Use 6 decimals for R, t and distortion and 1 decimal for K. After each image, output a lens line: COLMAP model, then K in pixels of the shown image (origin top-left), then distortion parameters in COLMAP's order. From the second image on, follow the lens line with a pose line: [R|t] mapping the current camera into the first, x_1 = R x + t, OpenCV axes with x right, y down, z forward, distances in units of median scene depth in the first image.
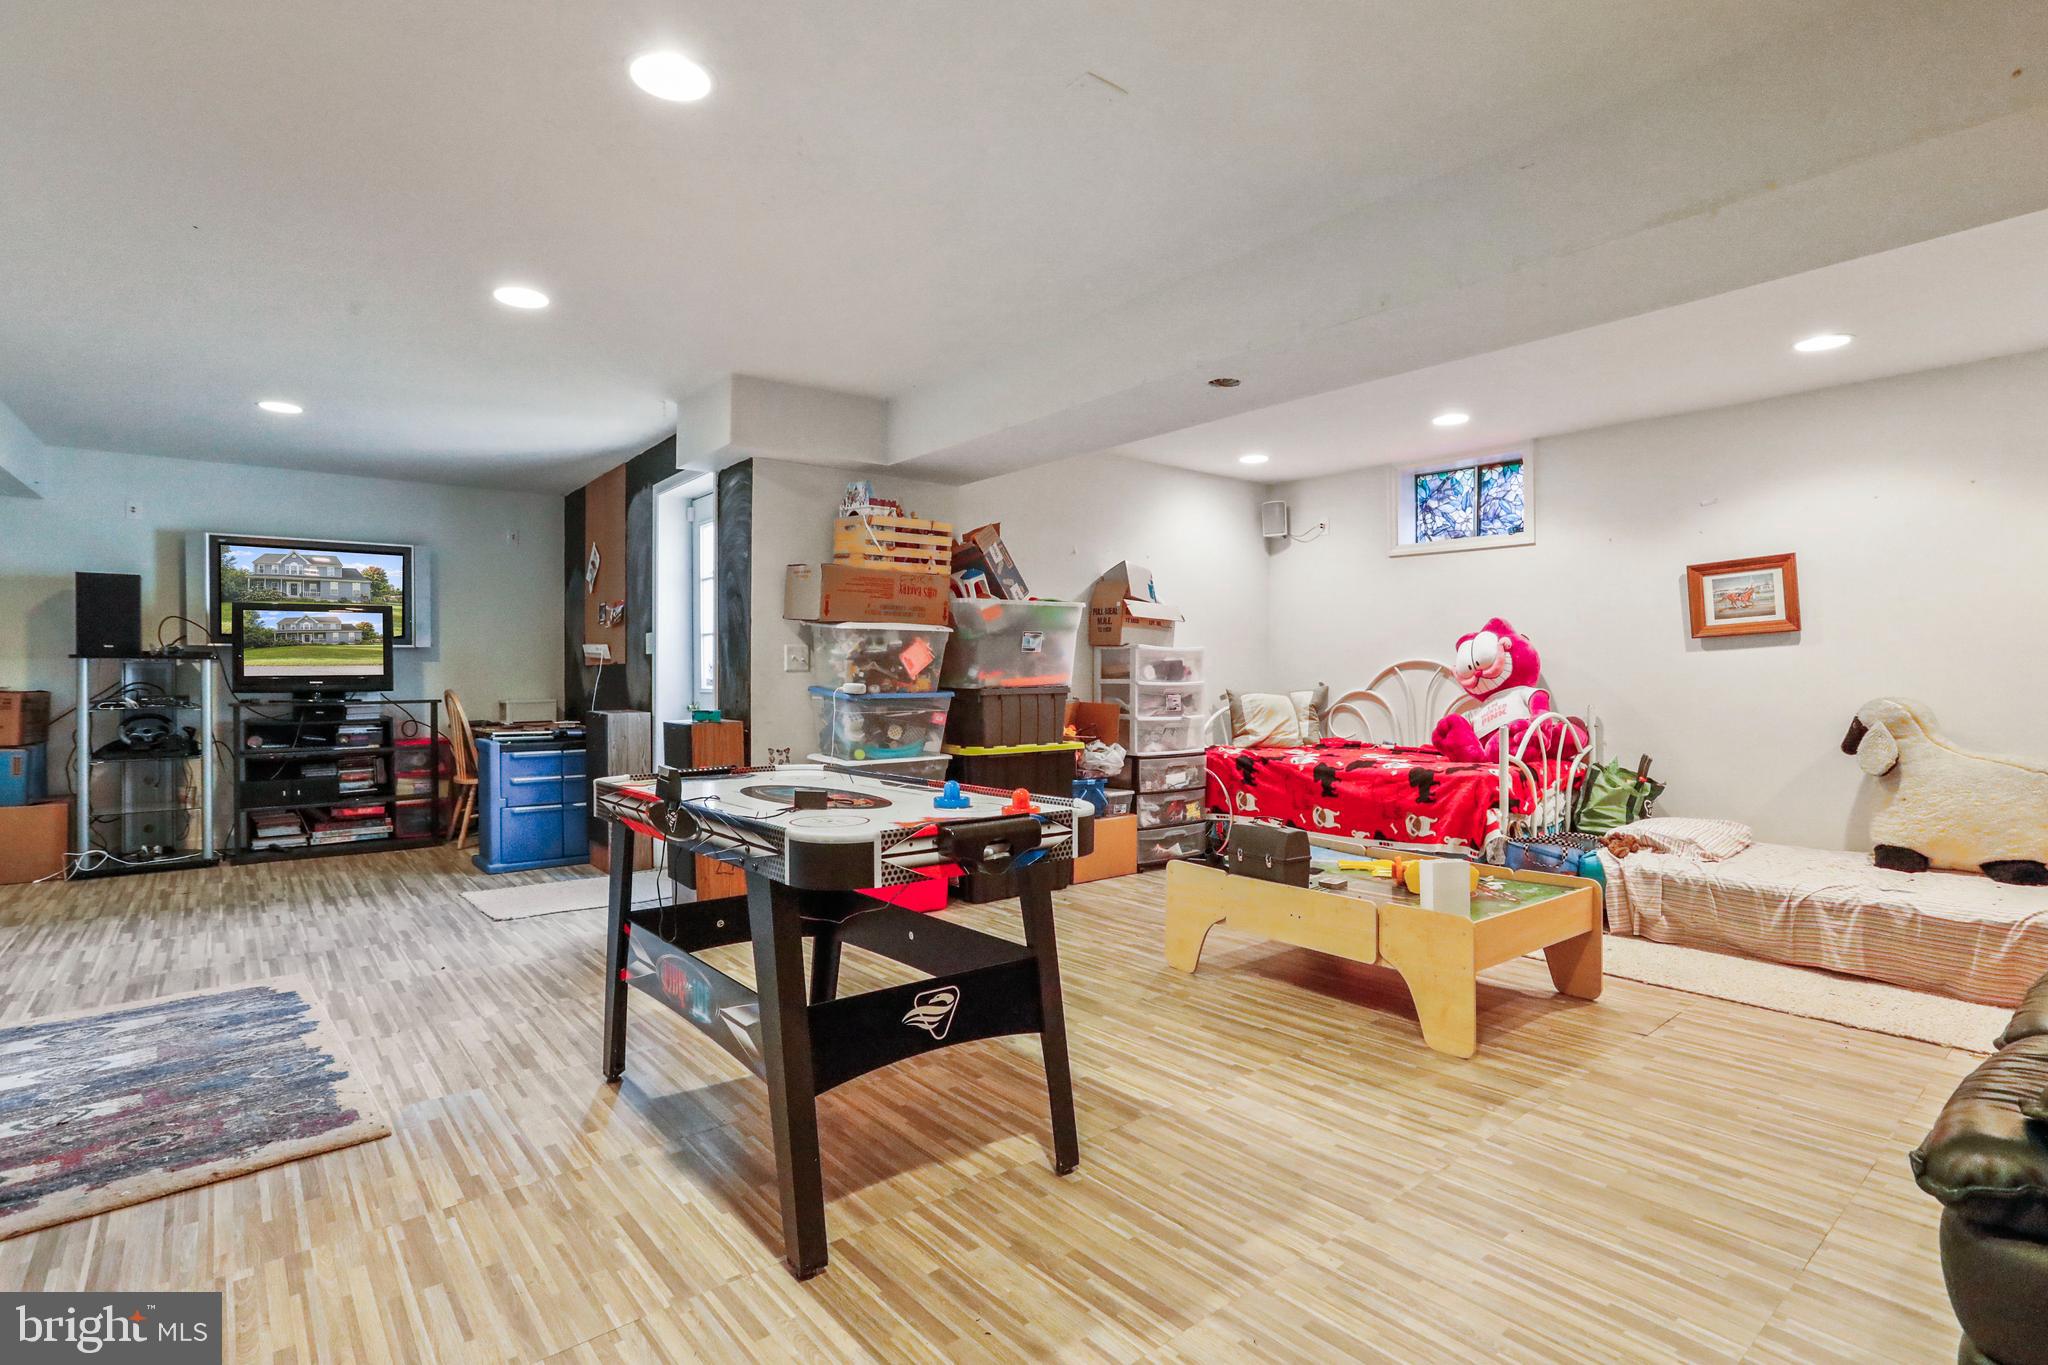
lens RADIAL K [[986.0, 0, 1037.7], [0, 986.0, 675.8], [0, 0, 1]] dist [-0.038821, 0.007332]
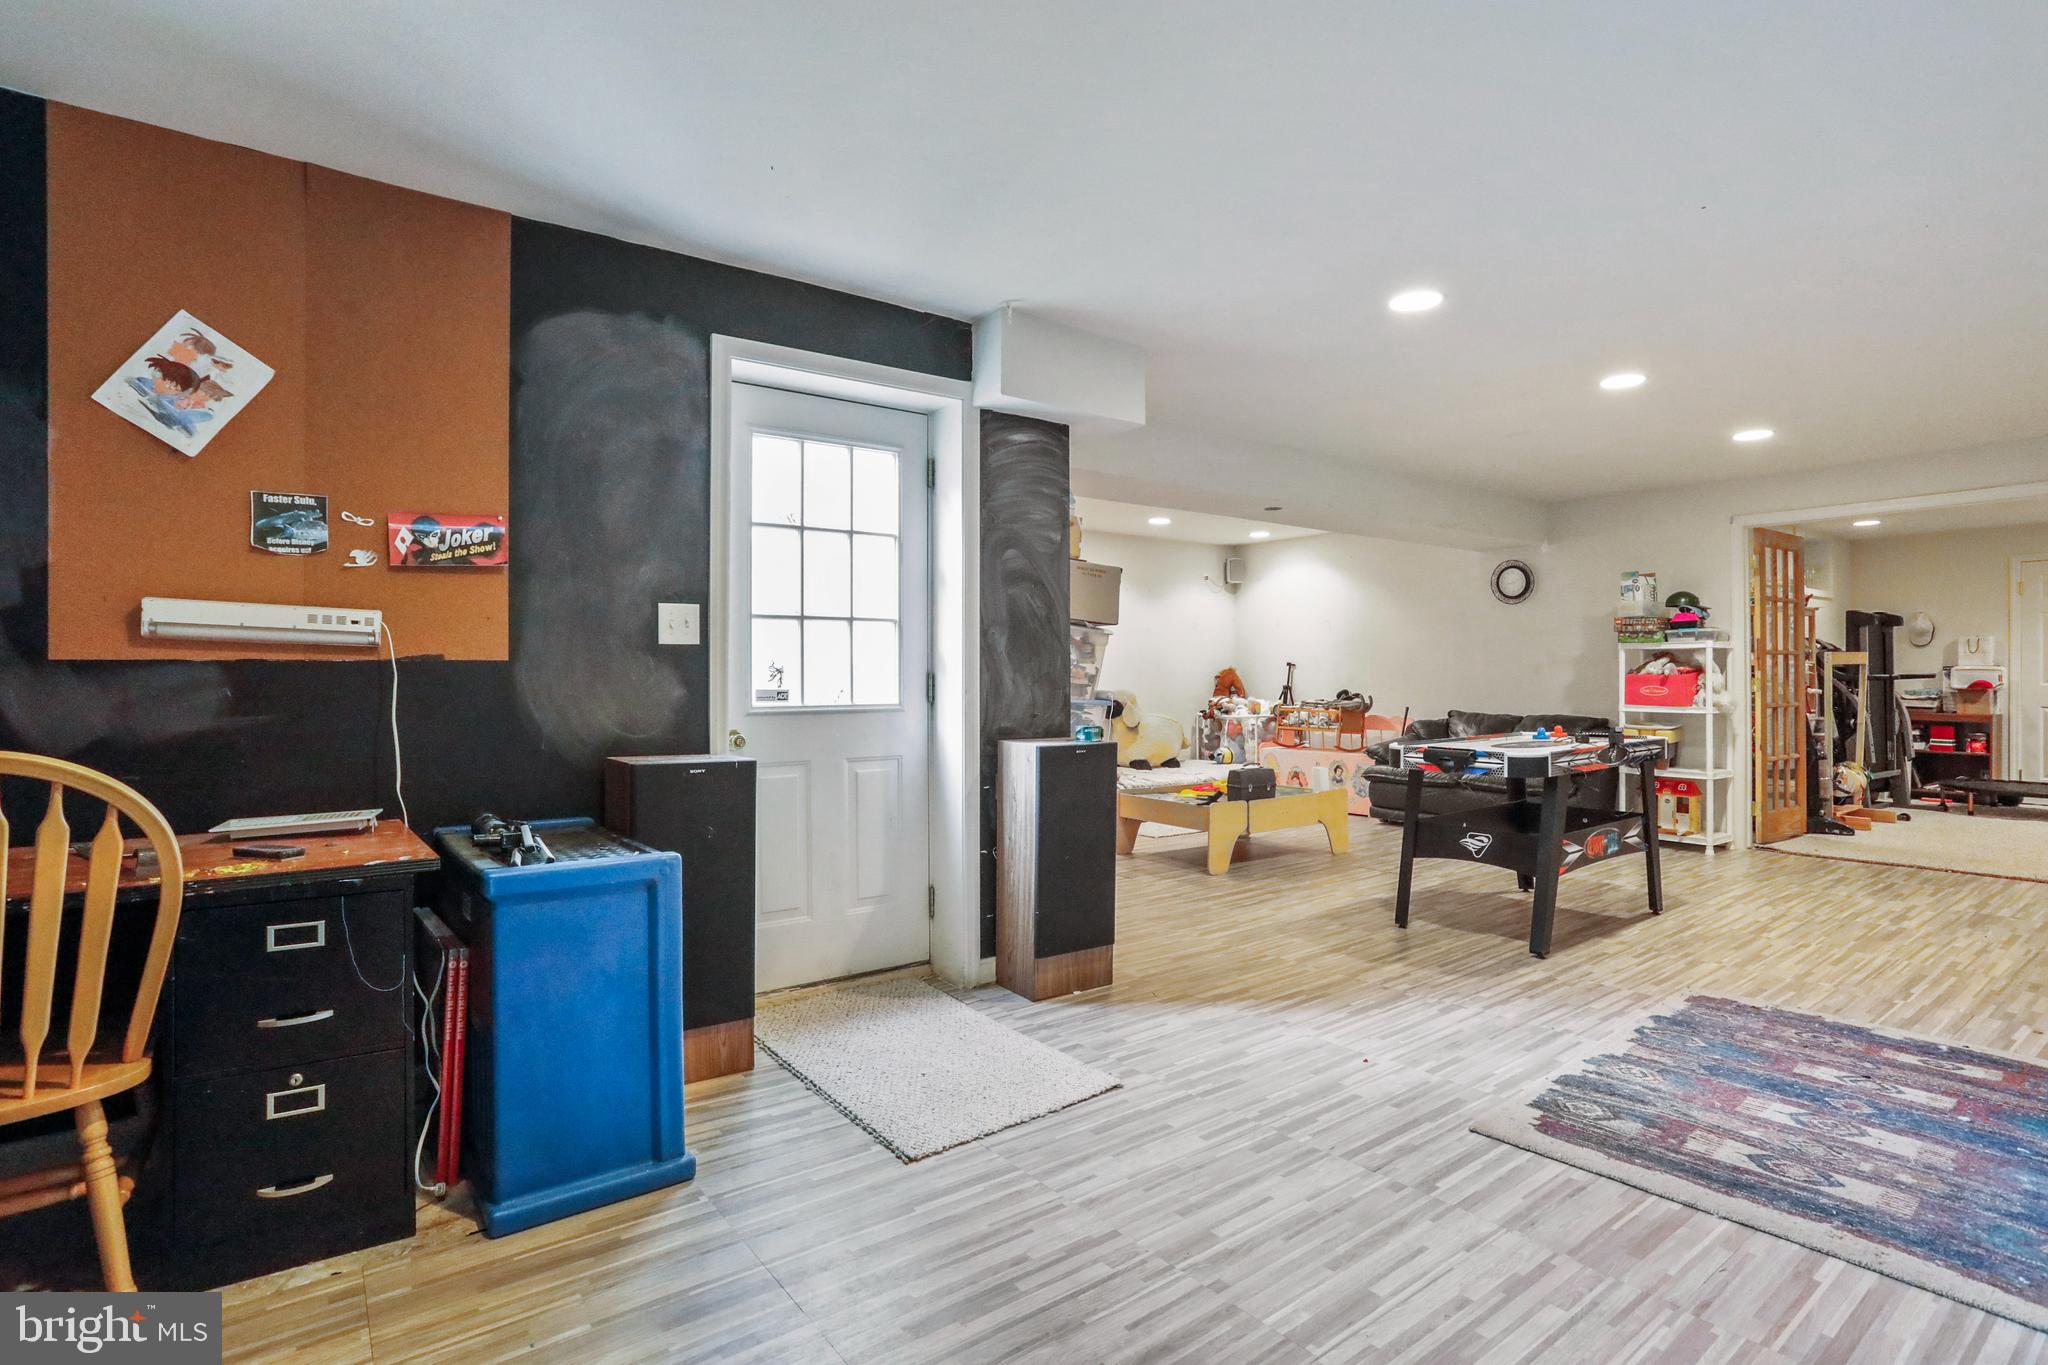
lens RADIAL K [[986.0, 0, 1037.7], [0, 986.0, 675.8], [0, 0, 1]] dist [-0.038821, 0.007332]
pose [[0.053645, 0.001124, 0.998559, -1.961140], [0.005950, 0.999981, -0.001446, -0.010345], [-0.998542, 0.006019, 0.053637, 1.696729]]
